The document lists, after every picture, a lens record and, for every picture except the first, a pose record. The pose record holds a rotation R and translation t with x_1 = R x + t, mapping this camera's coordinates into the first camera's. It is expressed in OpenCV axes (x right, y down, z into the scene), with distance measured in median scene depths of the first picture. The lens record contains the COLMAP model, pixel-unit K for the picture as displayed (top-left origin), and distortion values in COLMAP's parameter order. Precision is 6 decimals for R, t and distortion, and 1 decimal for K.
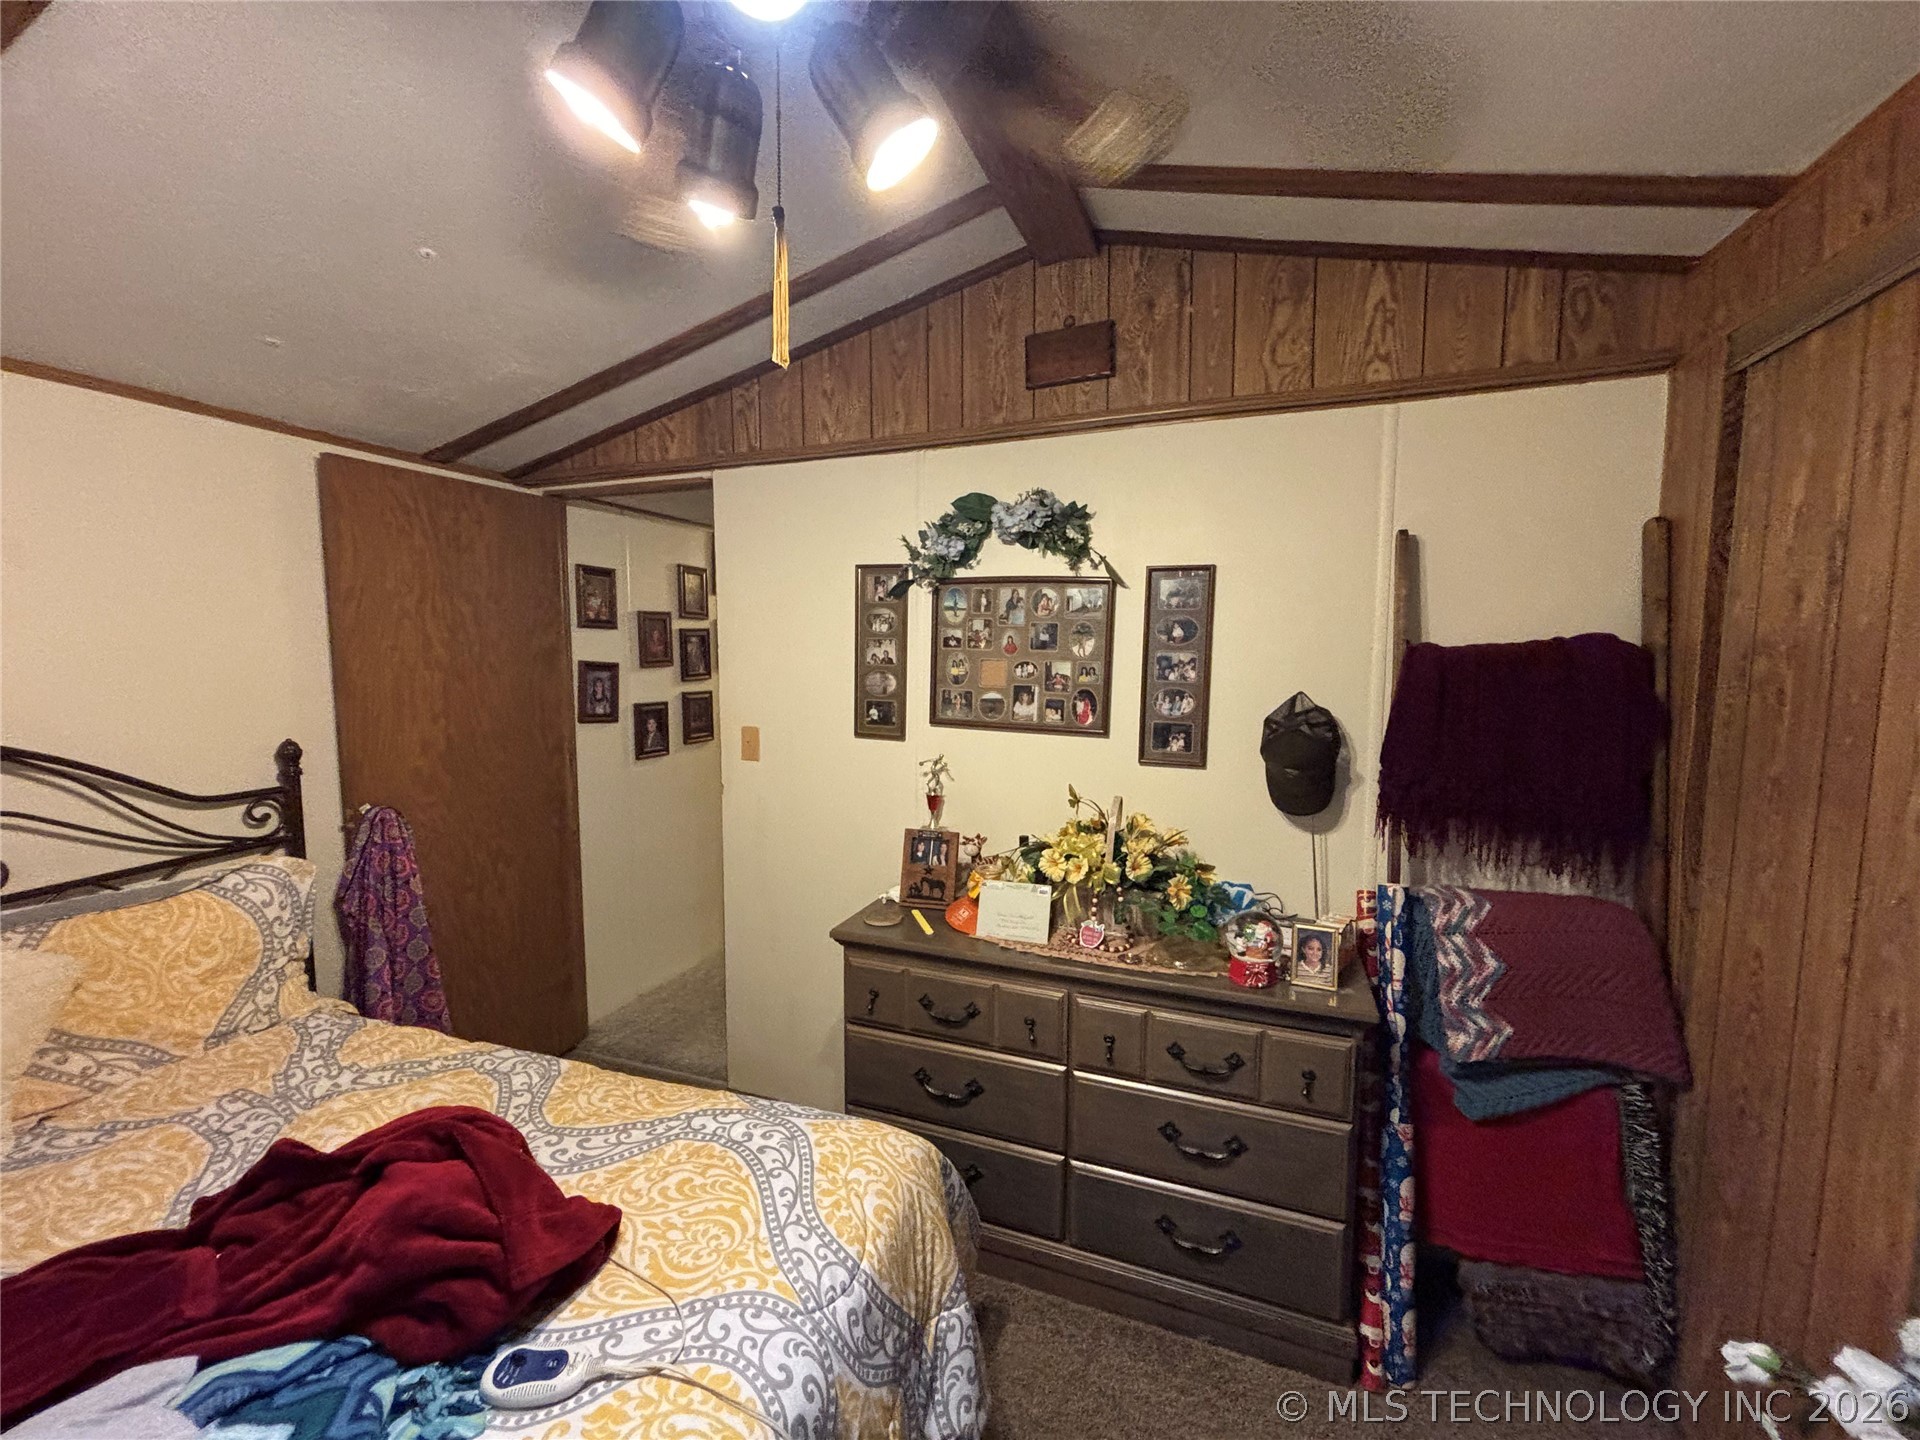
lens RADIAL K [[772.6, 0, 959.6], [0, 772.6, 723.9], [0, 0, 1]] dist [0.031770, -0.018243]
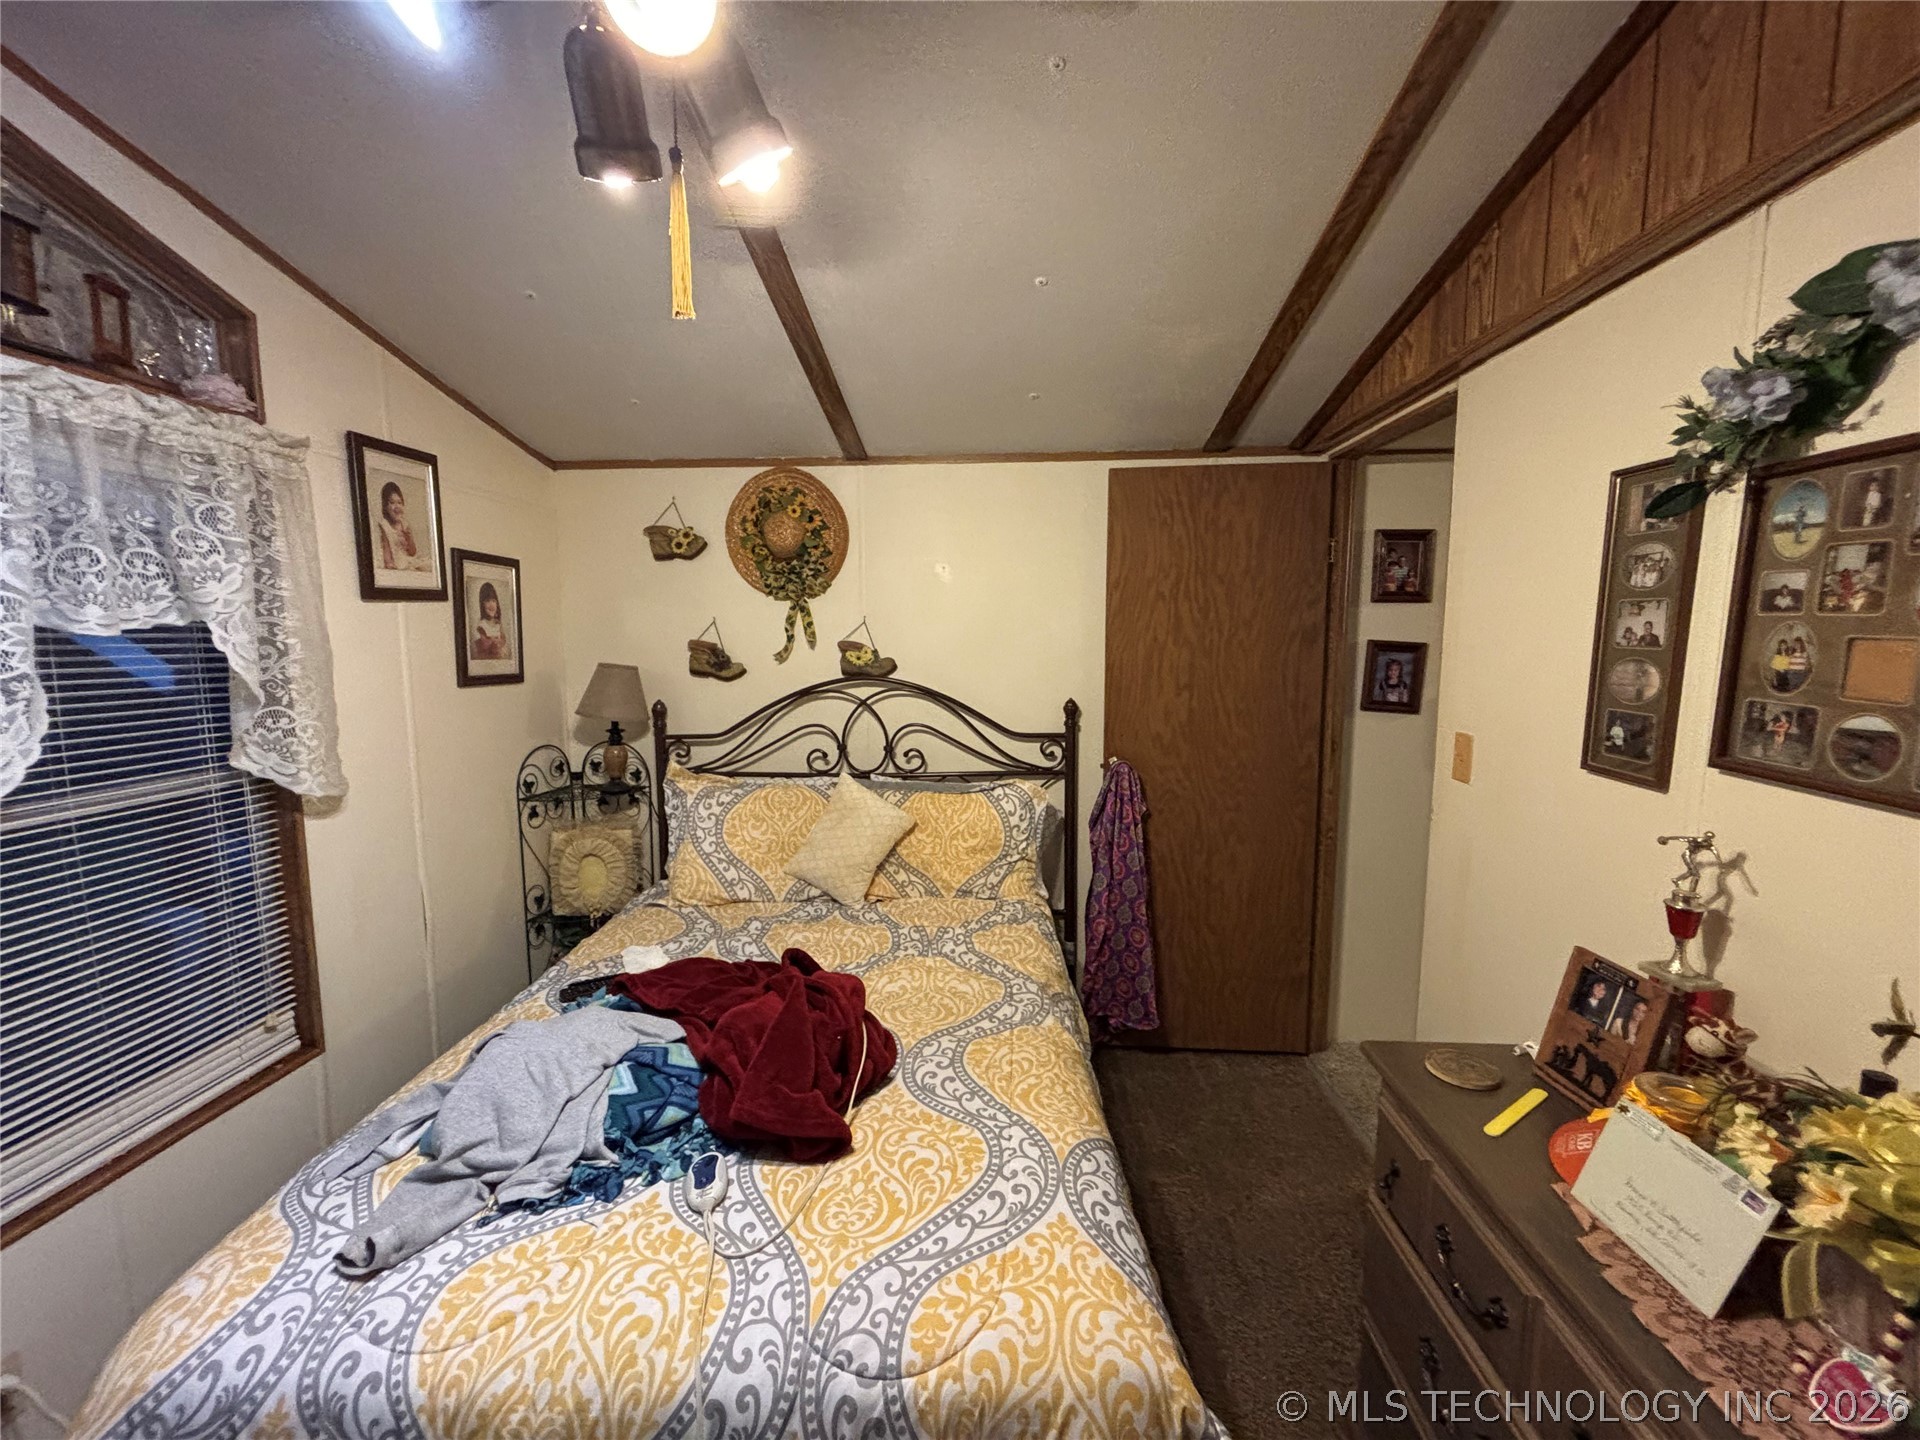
lens RADIAL K [[777.1, 0, 953.1], [0, 777.1, 720.4], [0, 0, 1]] dist [-0.000633, 0.000678]
pose [[0.292549, 0.103917, -0.950587, 0.311104], [-0.086976, 0.992849, 0.081769, -0.030316], [0.952287, 0.058757, 0.299495, 0.407387]]
